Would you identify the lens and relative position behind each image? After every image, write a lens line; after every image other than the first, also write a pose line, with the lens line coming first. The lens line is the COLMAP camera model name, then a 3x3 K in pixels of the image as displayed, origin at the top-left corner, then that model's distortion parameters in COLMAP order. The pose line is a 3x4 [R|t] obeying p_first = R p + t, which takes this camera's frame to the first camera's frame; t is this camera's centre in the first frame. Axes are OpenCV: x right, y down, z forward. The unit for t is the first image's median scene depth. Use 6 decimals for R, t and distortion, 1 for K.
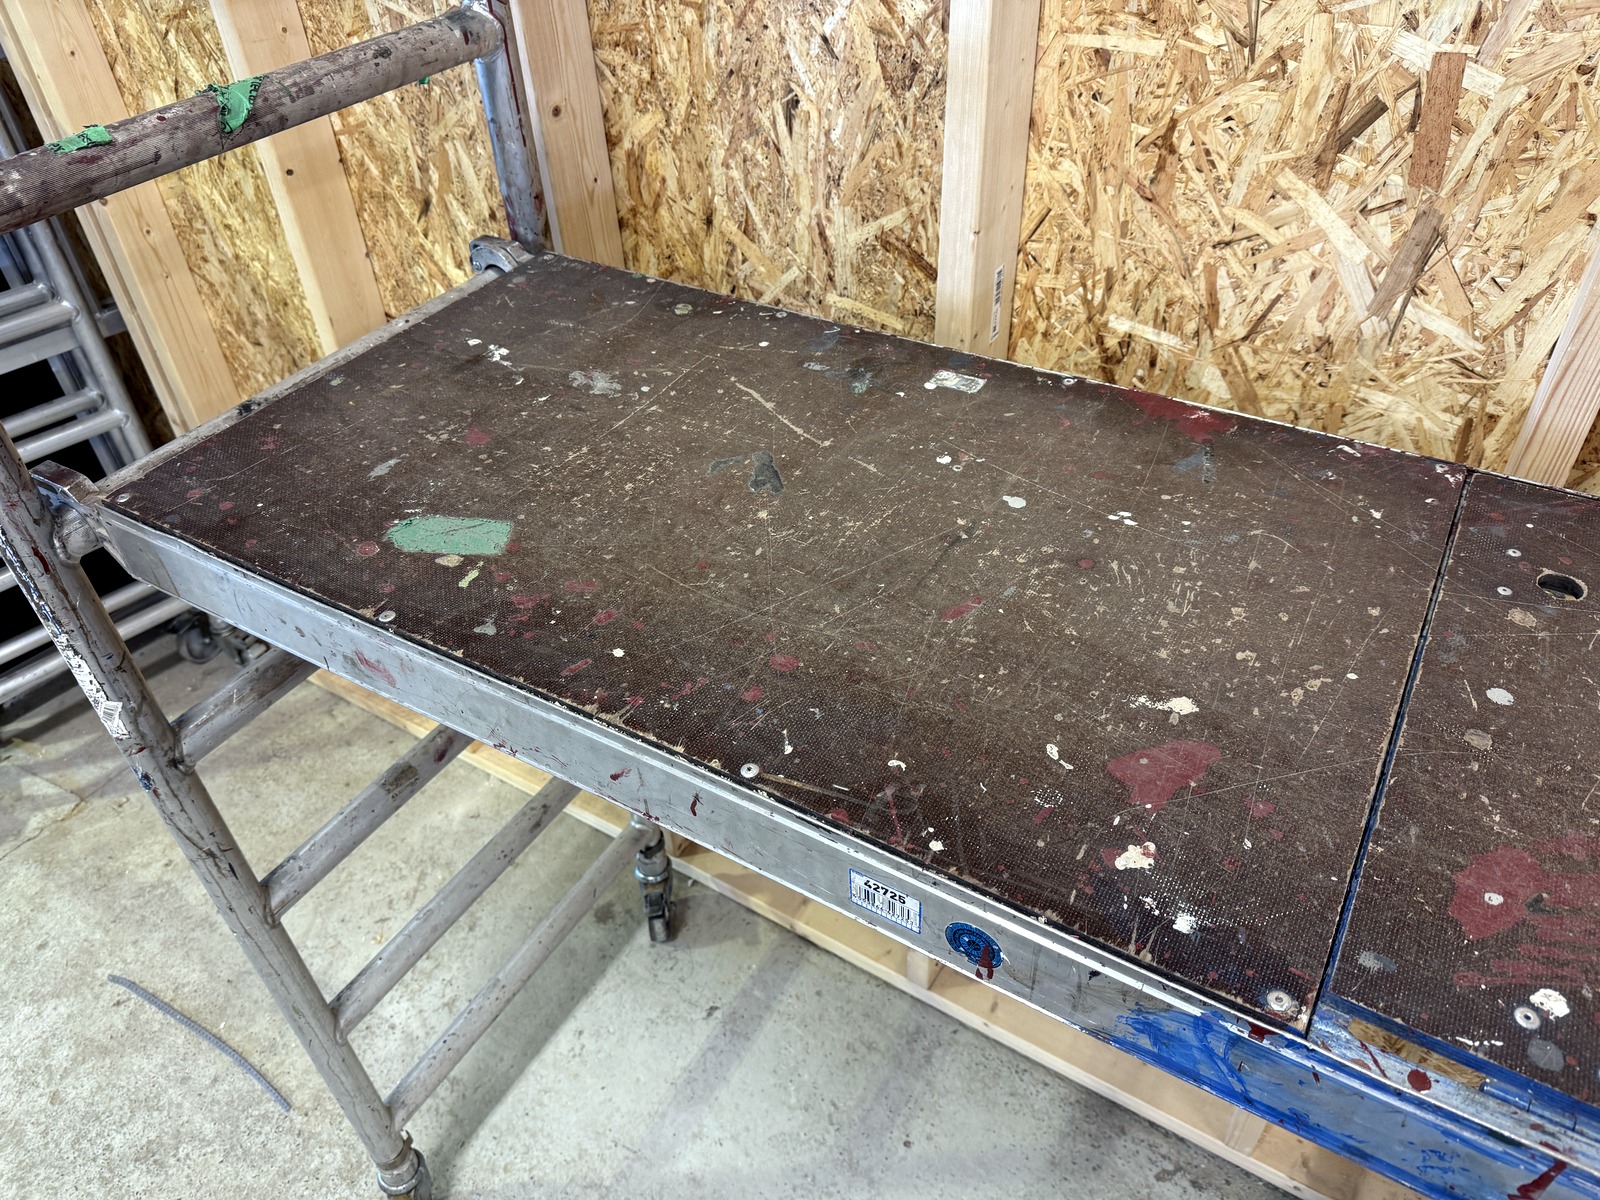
lens RADIAL K [[1139.2, 0, 797.2], [0, 1139.2, 620.1], [0, 0, 1]] dist [0.045381, -0.058112]
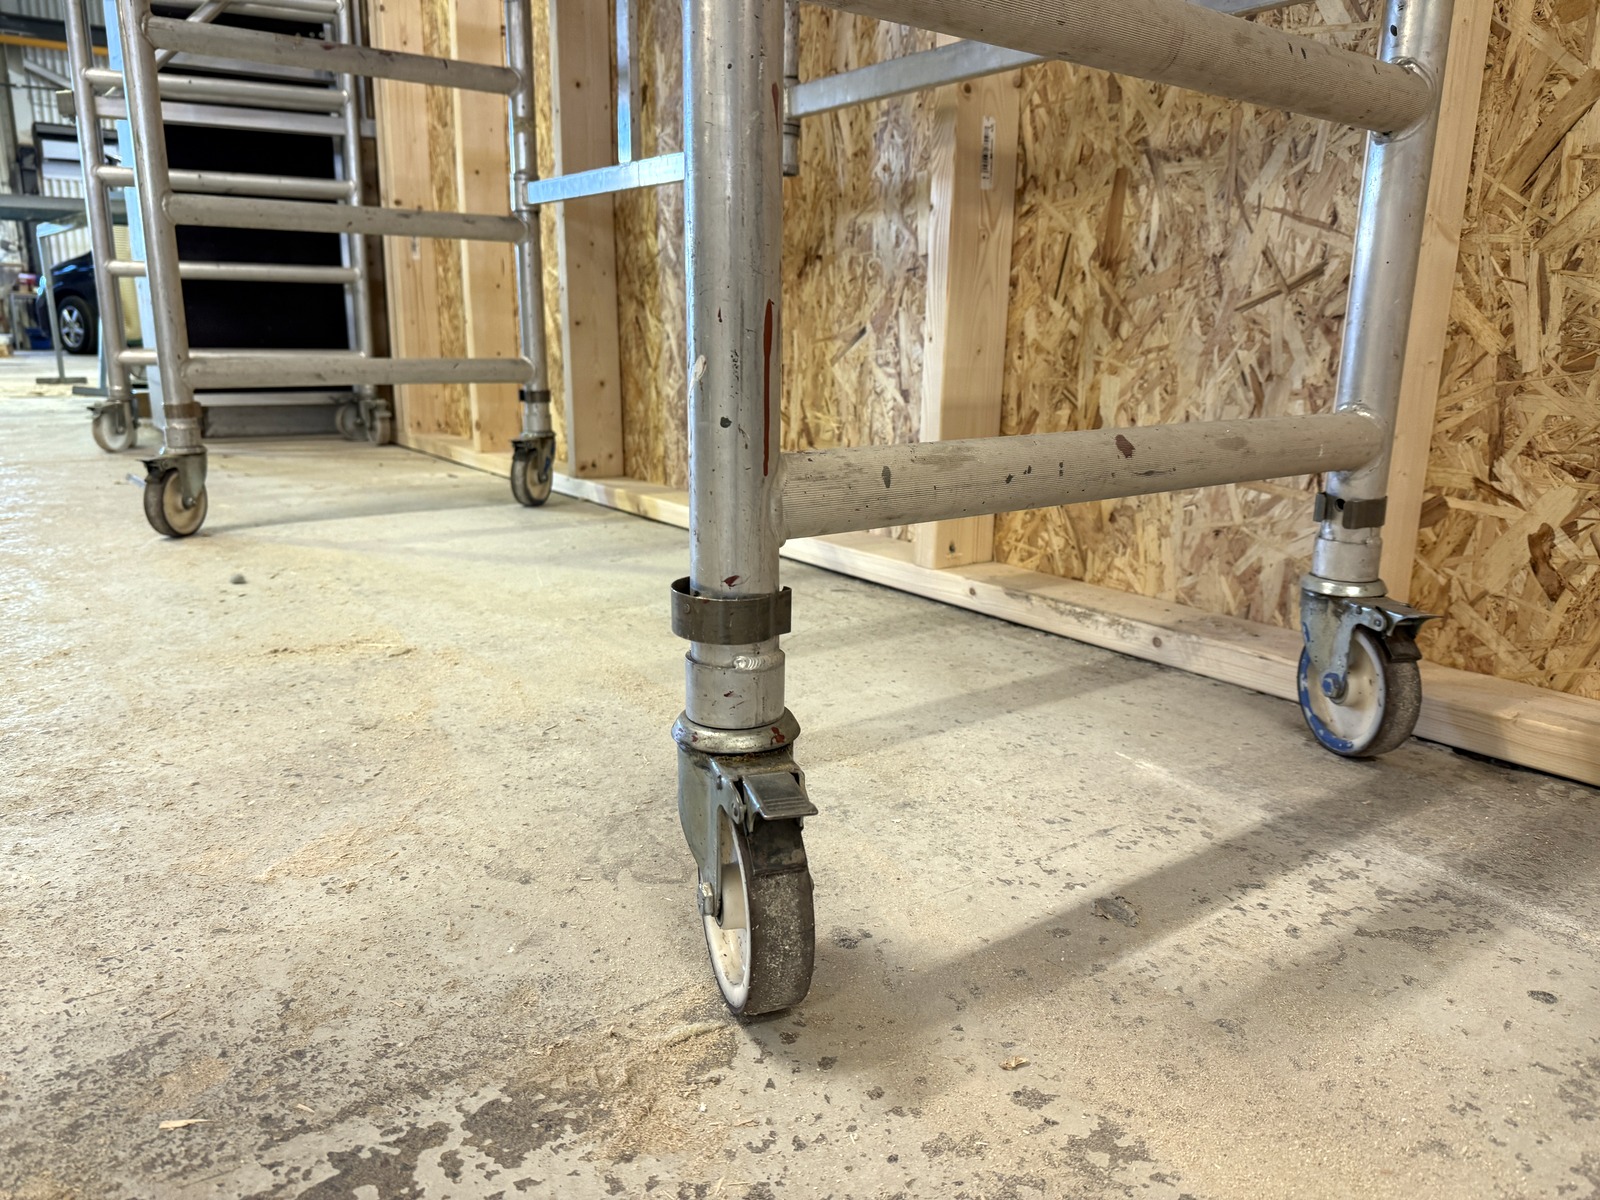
lens RADIAL K [[1155.3, 0, 809.6], [0, 1155.3, 608.1], [0, 0, 1]] dist [-0.005638, -0.008045]
pose [[0.926430, 0.133382, -0.352047, 1.489365], [-0.275922, 0.876751, -0.393922, 2.081225], [0.256116, 0.462078, 0.849051, 0.657189]]
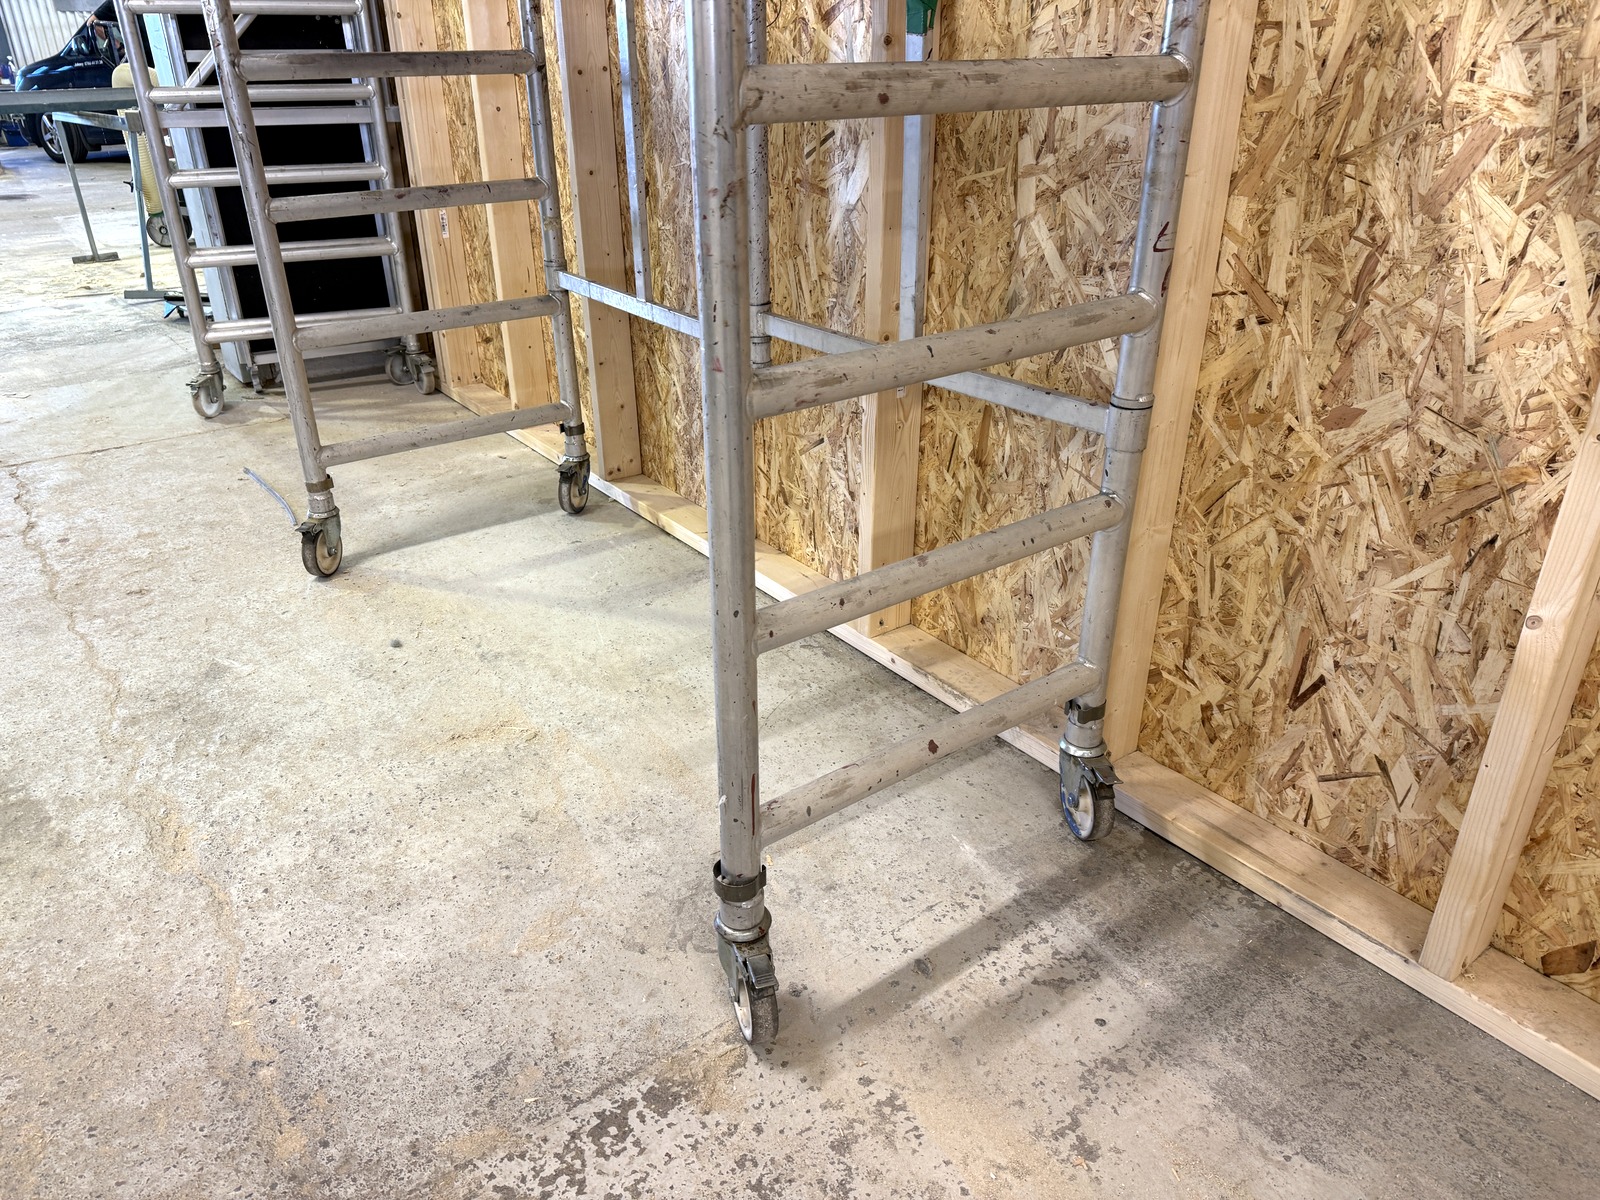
lens RADIAL K [[1134.8, 0, 796.1], [0, 1134.8, 611.8], [0, 0, 1]] dist [0.023983, -0.023607]
pose [[0.926991, 0.193333, -0.321418, 1.738100], [-0.261552, 0.947396, -0.184474, 1.683182], [0.268845, 0.255074, 0.928795, -0.441042]]
